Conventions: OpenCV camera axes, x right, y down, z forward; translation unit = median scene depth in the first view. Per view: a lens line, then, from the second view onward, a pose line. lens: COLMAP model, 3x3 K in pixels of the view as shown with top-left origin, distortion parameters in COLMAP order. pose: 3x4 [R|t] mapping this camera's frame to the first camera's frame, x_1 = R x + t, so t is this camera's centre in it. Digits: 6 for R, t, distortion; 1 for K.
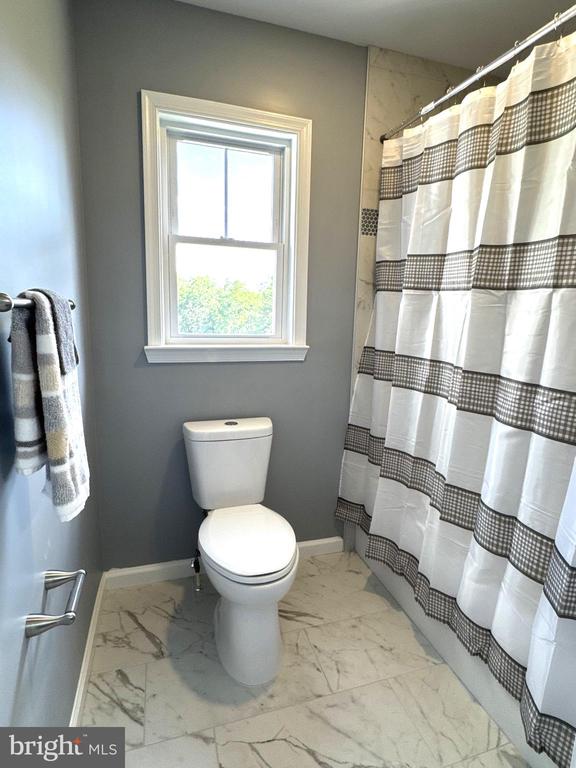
lens RADIAL K [[414.2, 0, 288.4], [0, 414.2, 383.6], [0, 0, 1]] dist [0.000755, 0.000524]
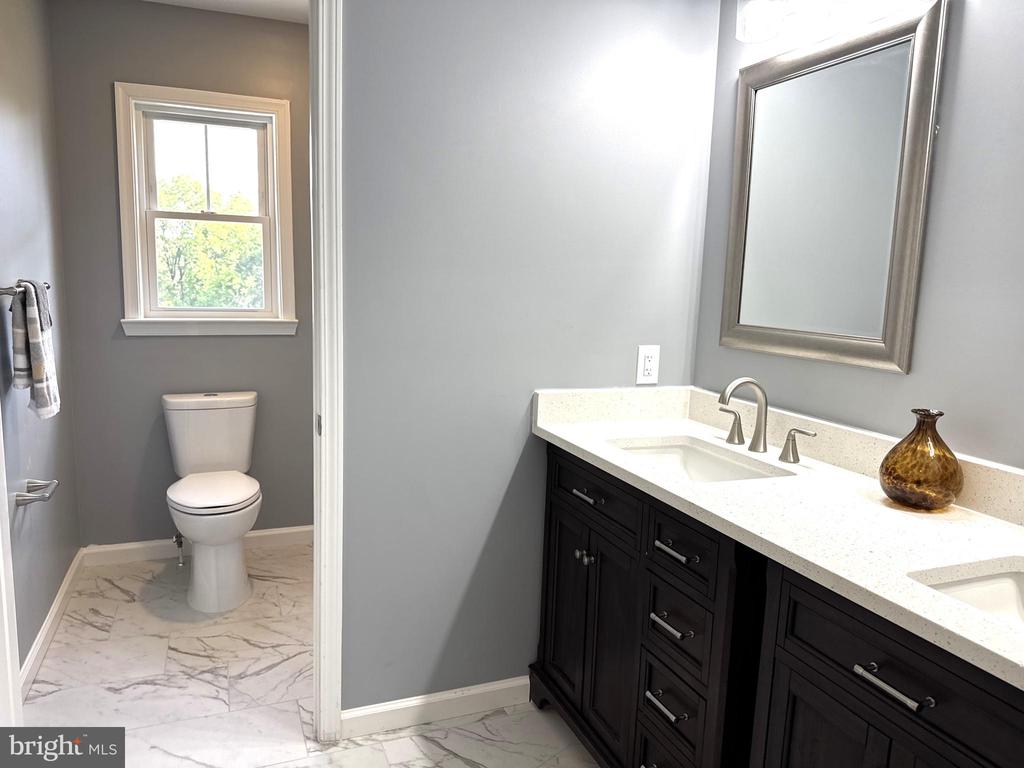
lens RADIAL K [[736.8, 0, 496.6], [0, 736.8, 387.6], [0, 0, 1]] dist [0.014309, -0.003978]
pose [[0.998036, -0.007203, 0.062221, 0.565039], [0.008058, 0.999876, -0.013505, 0.135049], [-0.062116, 0.013980, 0.997971, -1.075662]]
